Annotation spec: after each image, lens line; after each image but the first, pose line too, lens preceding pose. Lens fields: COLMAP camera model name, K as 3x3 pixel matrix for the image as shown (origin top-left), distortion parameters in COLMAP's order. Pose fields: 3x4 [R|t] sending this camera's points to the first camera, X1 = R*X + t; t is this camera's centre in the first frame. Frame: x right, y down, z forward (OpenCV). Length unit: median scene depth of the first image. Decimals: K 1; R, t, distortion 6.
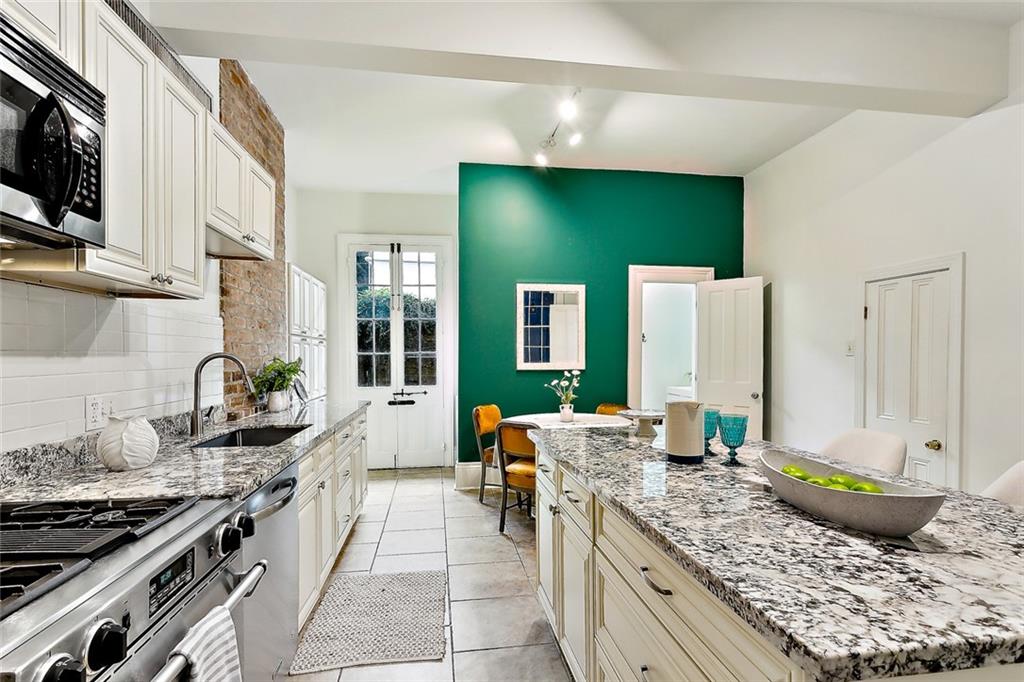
lens RADIAL K [[498.7, 0, 502.7], [0, 498.7, 357.8], [0, 0, 1]] dist [0.001098, 0.000596]
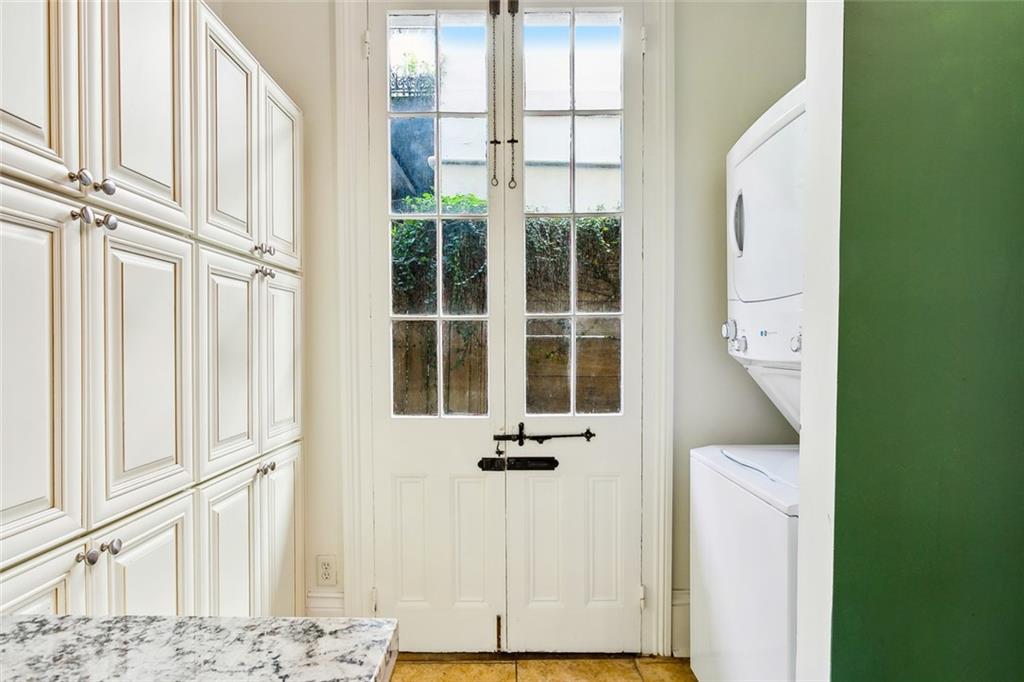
lens RADIAL K [[562.4, 0, 518.5], [0, 562.4, 343.8], [0, 0, 1]] dist [0.005891, 0.000189]
pose [[0.992699, 0.003132, -0.120581, -0.157040], [-0.003944, 0.999971, -0.006498, 0.011519], [0.120557, 0.006926, 0.992682, 0.621553]]
